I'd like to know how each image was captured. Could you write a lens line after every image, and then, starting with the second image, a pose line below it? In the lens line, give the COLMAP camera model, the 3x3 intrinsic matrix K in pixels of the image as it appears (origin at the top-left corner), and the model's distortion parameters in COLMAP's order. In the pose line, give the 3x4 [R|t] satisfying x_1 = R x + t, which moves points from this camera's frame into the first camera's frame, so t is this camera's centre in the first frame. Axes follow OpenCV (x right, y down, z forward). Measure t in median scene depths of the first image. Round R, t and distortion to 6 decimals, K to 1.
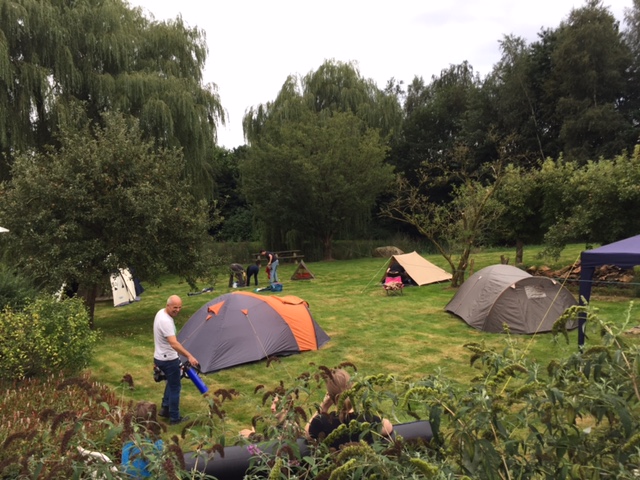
lens RADIAL K [[601.2, 0, 317.6], [0, 601.2, 240.5], [0, 0, 1]] dist [0.091487, -0.062198]
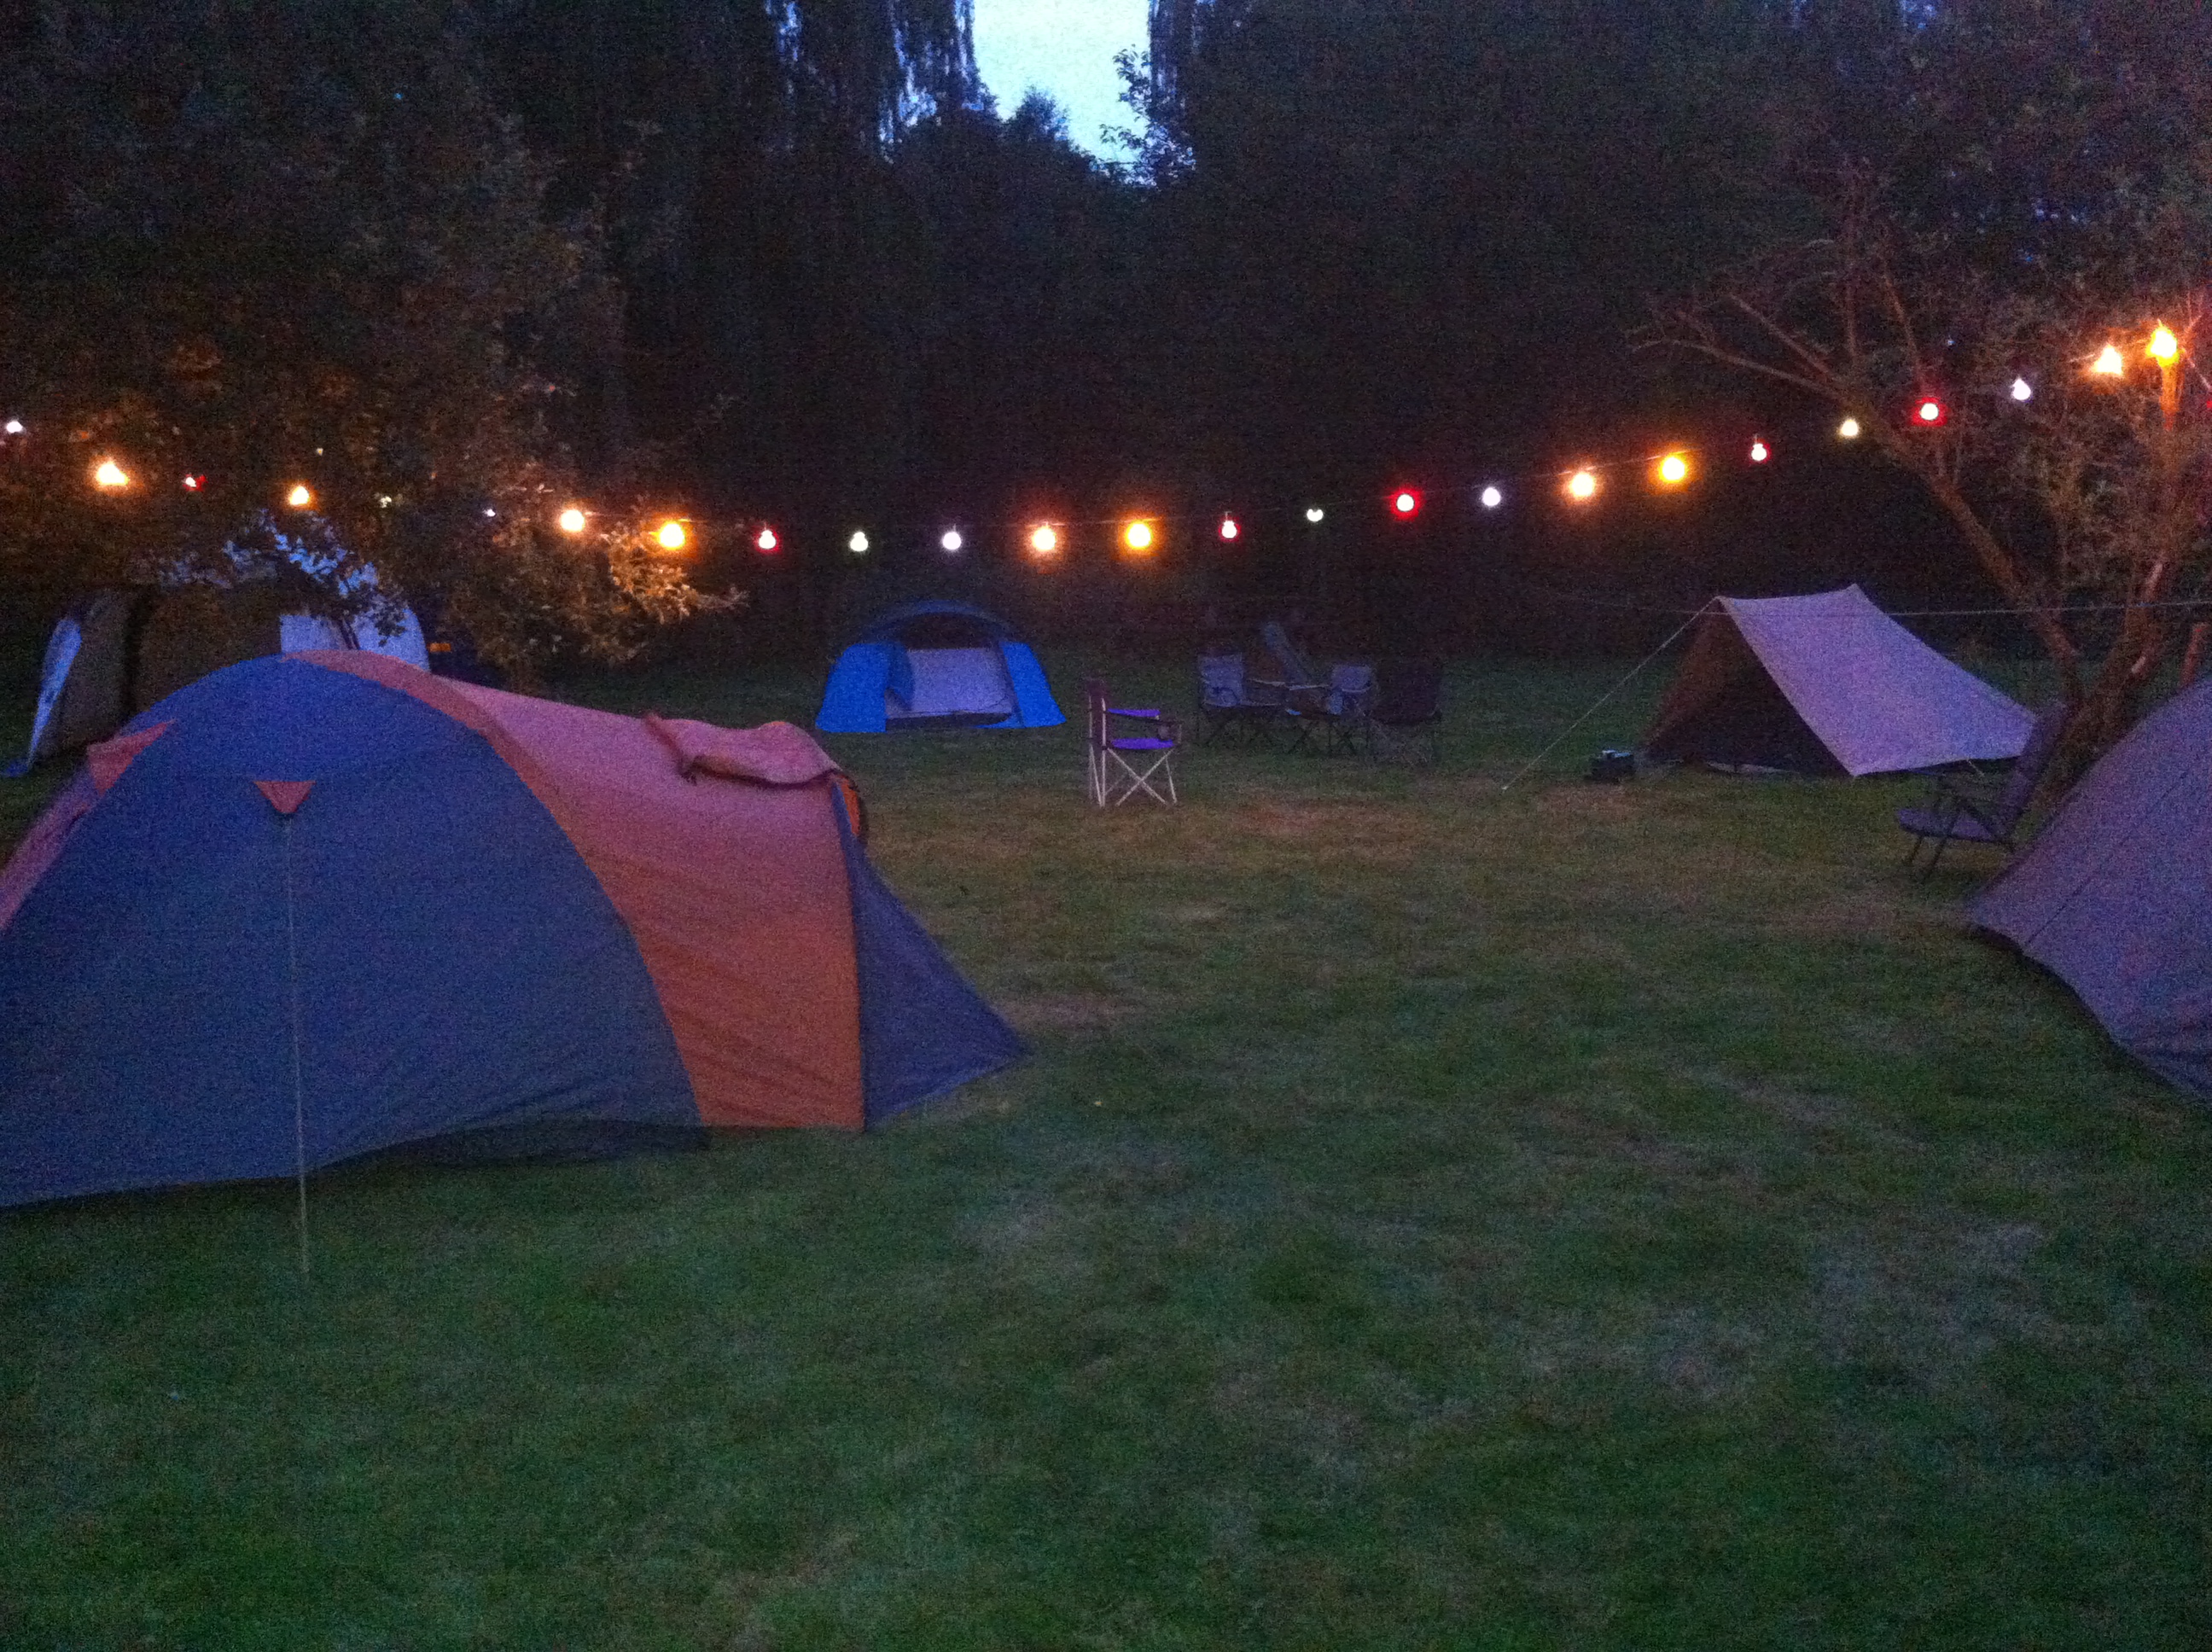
lens RADIAL K [[2243.1, 0, 1104.9], [0, 2243.1, 823.1], [0, 0, 1]] dist [-0.006222, 0.000000]
pose [[0.977706, 0.082474, -0.193104, 0.131305], [-0.064864, 0.993284, 0.095811, 0.062288], [0.199709, -0.081149, 0.976489, 0.514924]]
